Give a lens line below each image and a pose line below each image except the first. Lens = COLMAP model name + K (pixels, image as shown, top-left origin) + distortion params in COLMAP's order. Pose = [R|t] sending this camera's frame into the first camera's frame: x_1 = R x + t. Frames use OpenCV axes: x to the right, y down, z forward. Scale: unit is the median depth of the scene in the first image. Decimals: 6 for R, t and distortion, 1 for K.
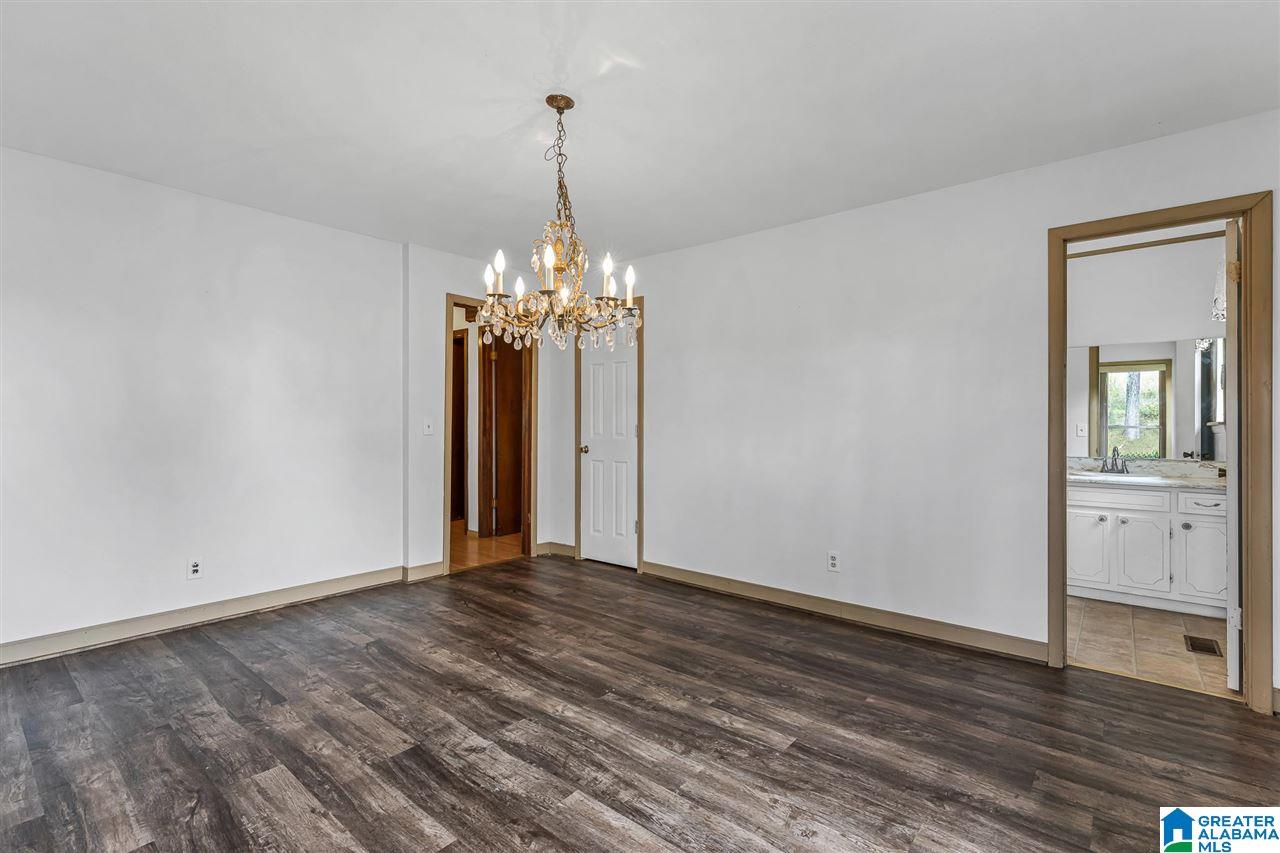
lens RADIAL K [[578.7, 0, 631.9], [0, 578.7, 430.9], [0, 0, 1]] dist [-0.004823, 0.000417]
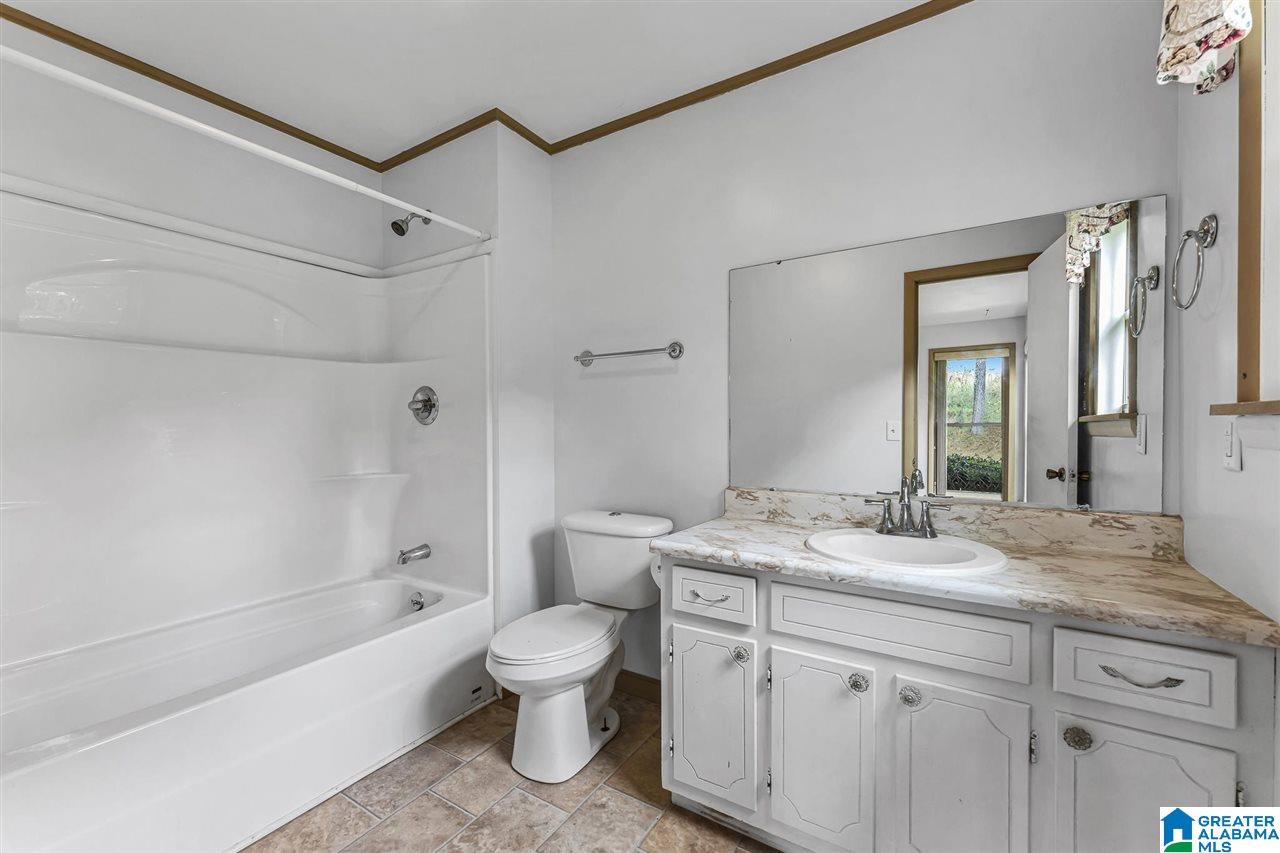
lens RADIAL K [[516.9, 0, 639.3], [0, 516.9, 431.5], [0, 0, 1]] dist [-0.015730, 0.001183]
pose [[0.992178, -0.004163, 0.124765, 0.642308], [0.003533, 0.999980, 0.005270, -0.005377], [-0.124785, -0.004788, 0.992172, 0.702382]]
